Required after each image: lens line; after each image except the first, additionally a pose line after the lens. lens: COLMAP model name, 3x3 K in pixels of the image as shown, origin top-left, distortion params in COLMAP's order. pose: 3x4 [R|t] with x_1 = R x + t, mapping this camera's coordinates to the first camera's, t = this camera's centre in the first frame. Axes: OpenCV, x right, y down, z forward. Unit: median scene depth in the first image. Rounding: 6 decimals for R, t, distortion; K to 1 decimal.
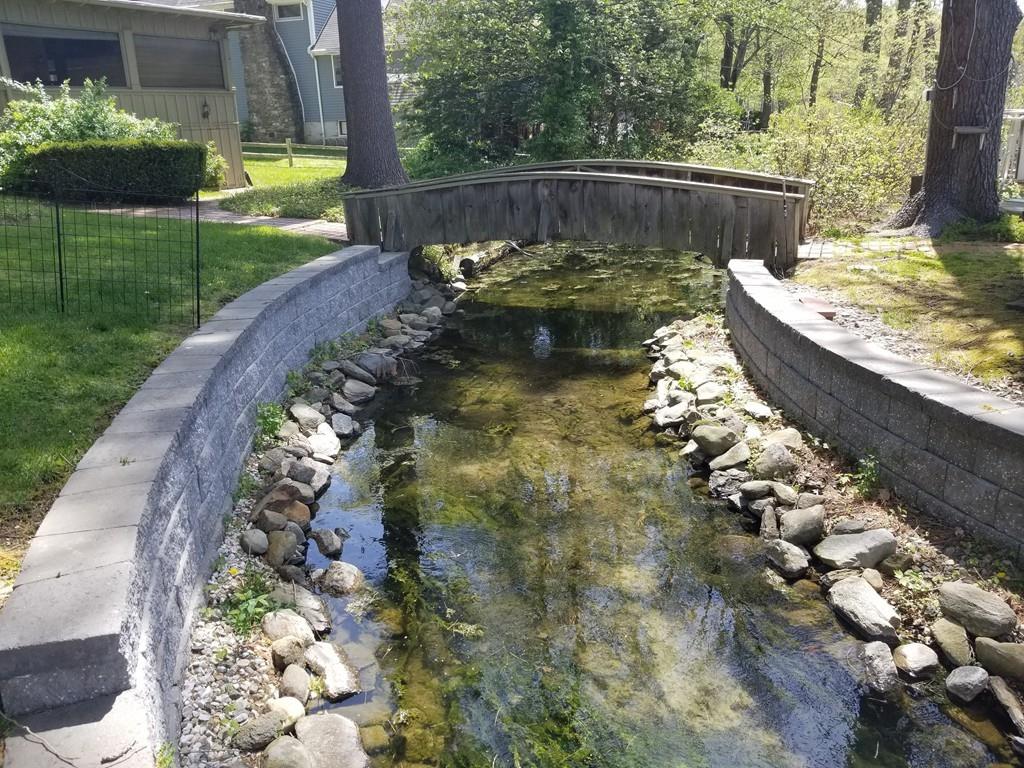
lens RADIAL K [[786.3, 0, 503.9], [0, 786.3, 376.1], [0, 0, 1]] dist [0.089972, -0.148275]
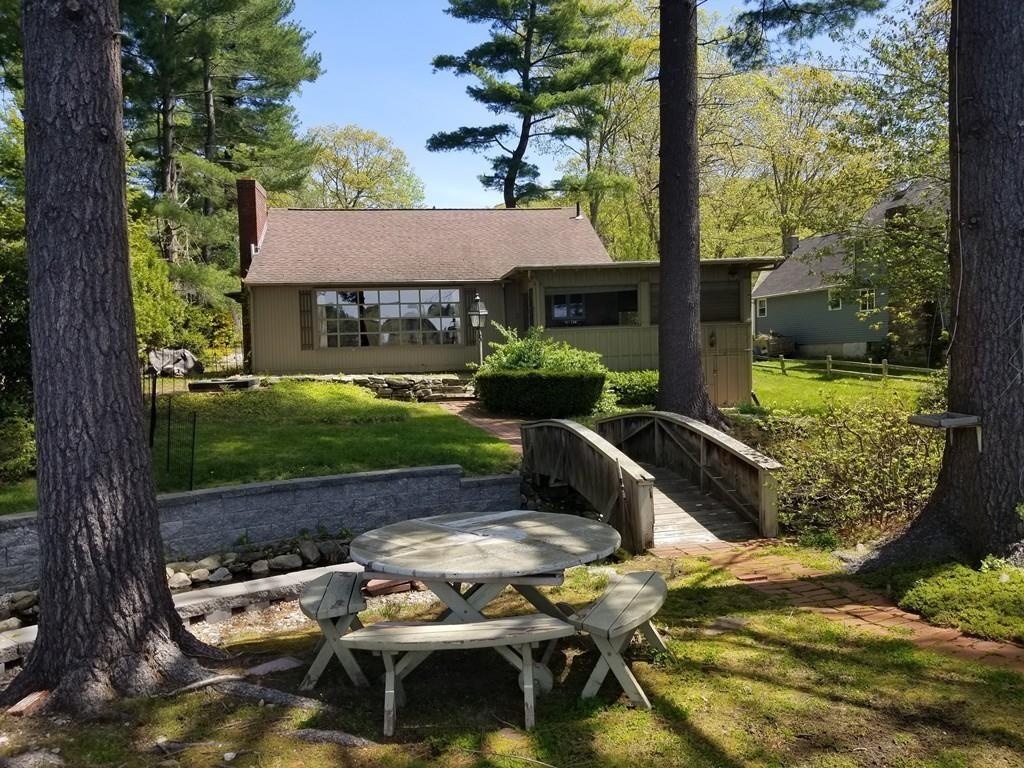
lens RADIAL K [[786.3, 0, 503.9], [0, 786.3, 376.1], [0, 0, 1]] dist [0.089972, -0.148275]
pose [[0.551319, 0.040212, -0.833325, 0.903801], [-0.241758, 0.963683, -0.113441, -0.178143], [0.798499, 0.264005, 0.541018, 0.341208]]
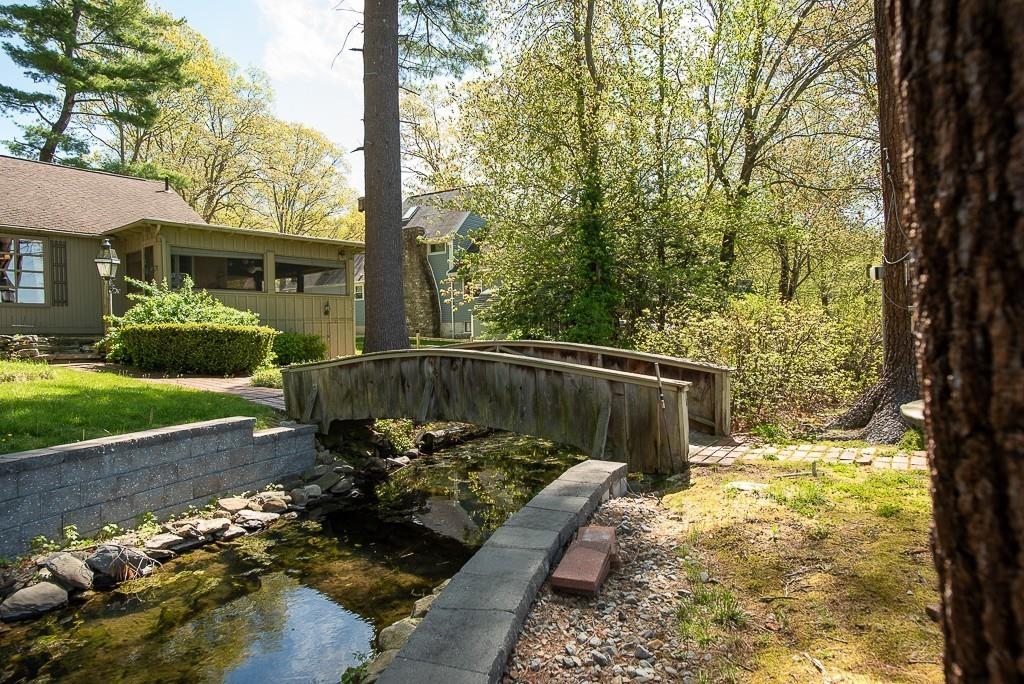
lens RADIAL K [[586.1, 0, 503.1], [0, 586.1, 340.0], [0, 0, 1]] dist [-0.027665, 0.005612]
pose [[0.973295, 0.017545, -0.228889, 0.297123], [-0.082666, 0.956970, -0.278163, -0.082316], [0.214159, 0.289656, 0.932864, 0.367985]]
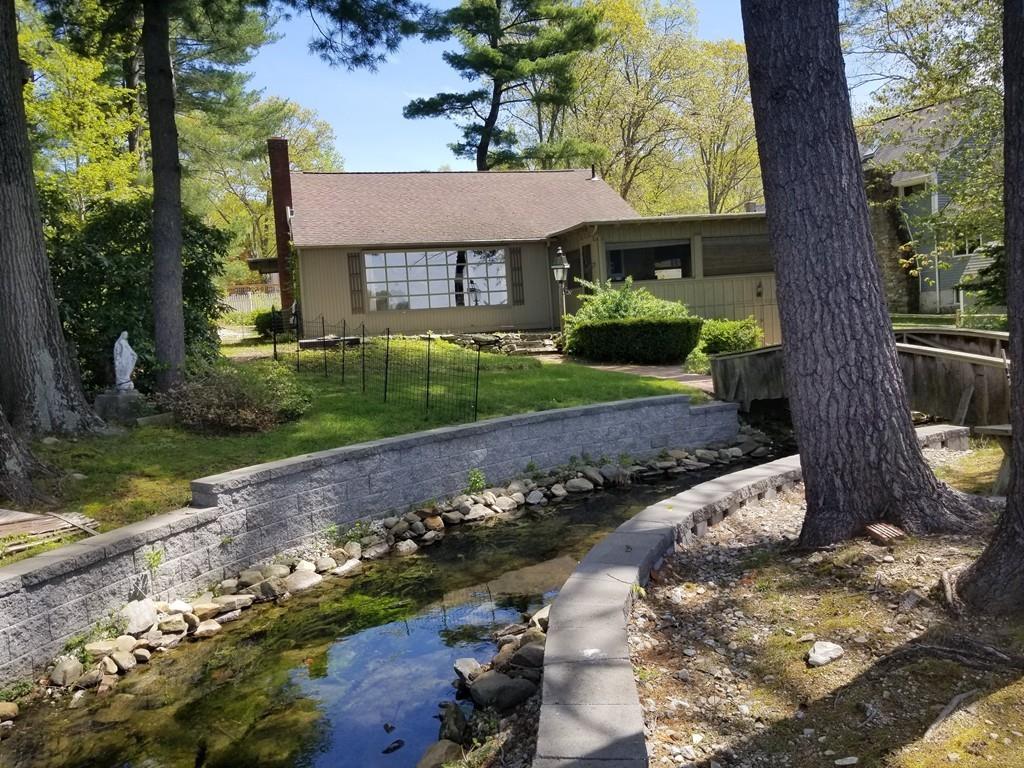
lens RADIAL K [[786.3, 0, 503.9], [0, 786.3, 376.1], [0, 0, 1]] dist [0.089972, -0.148275]
pose [[0.658513, 0.034929, -0.751759, 0.604622], [-0.187411, 0.975064, -0.118861, 0.015278], [0.728861, 0.219160, 0.648638, -0.064532]]
